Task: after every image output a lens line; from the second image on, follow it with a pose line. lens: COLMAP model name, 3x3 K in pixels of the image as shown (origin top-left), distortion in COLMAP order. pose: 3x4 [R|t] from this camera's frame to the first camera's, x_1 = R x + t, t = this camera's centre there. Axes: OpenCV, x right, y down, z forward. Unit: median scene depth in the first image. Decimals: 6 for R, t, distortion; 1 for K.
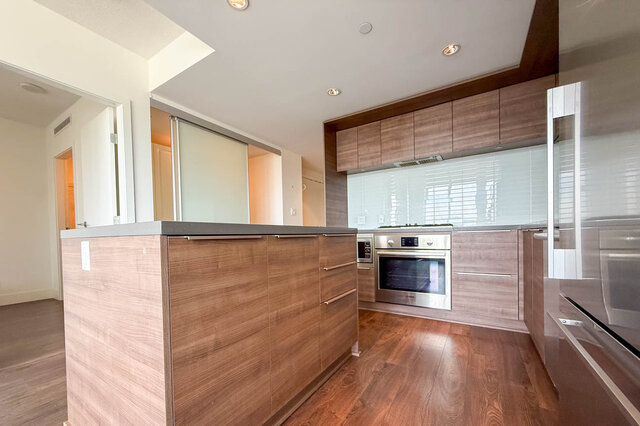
lens RADIAL K [[250.7, 0, 320.9], [0, 250.7, 240.3], [0, 0, 1]] dist [0.000070, 0.000009]
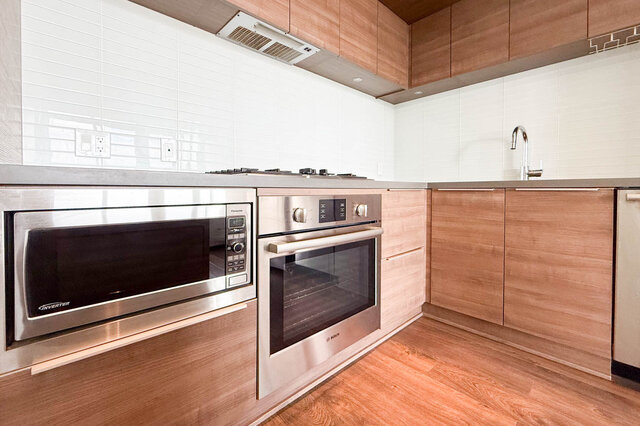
lens RADIAL K [[269.7, 0, 304.7], [0, 269.7, 194.8], [0, 0, 1]] dist [0.001189, 0.000545]
pose [[0.276249, 0.007208, 0.961059, -0.116701], [0.015917, 0.999800, -0.012074, -0.017548], [-0.960954, 0.018632, 0.276079, 0.993381]]
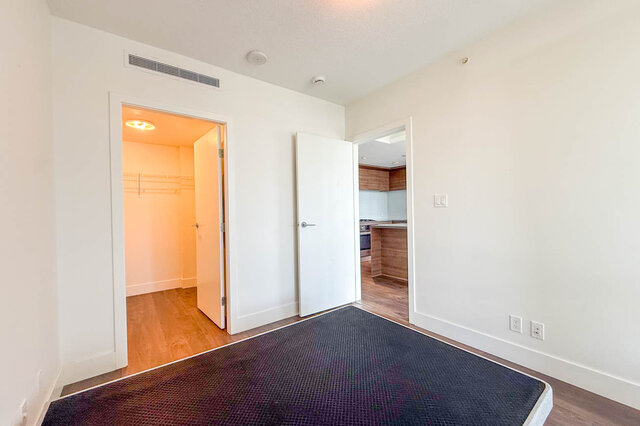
lens RADIAL K [[254.7, 0, 314.0], [0, 254.7, 215.3], [0, 0, 1]] dist [-0.001508, 0.000023]
pose [[0.364804, 0.000074, 0.931084, -2.151935], [0.034741, 0.999303, -0.013691, -0.096520], [-0.930436, 0.037341, 0.364547, 0.653032]]
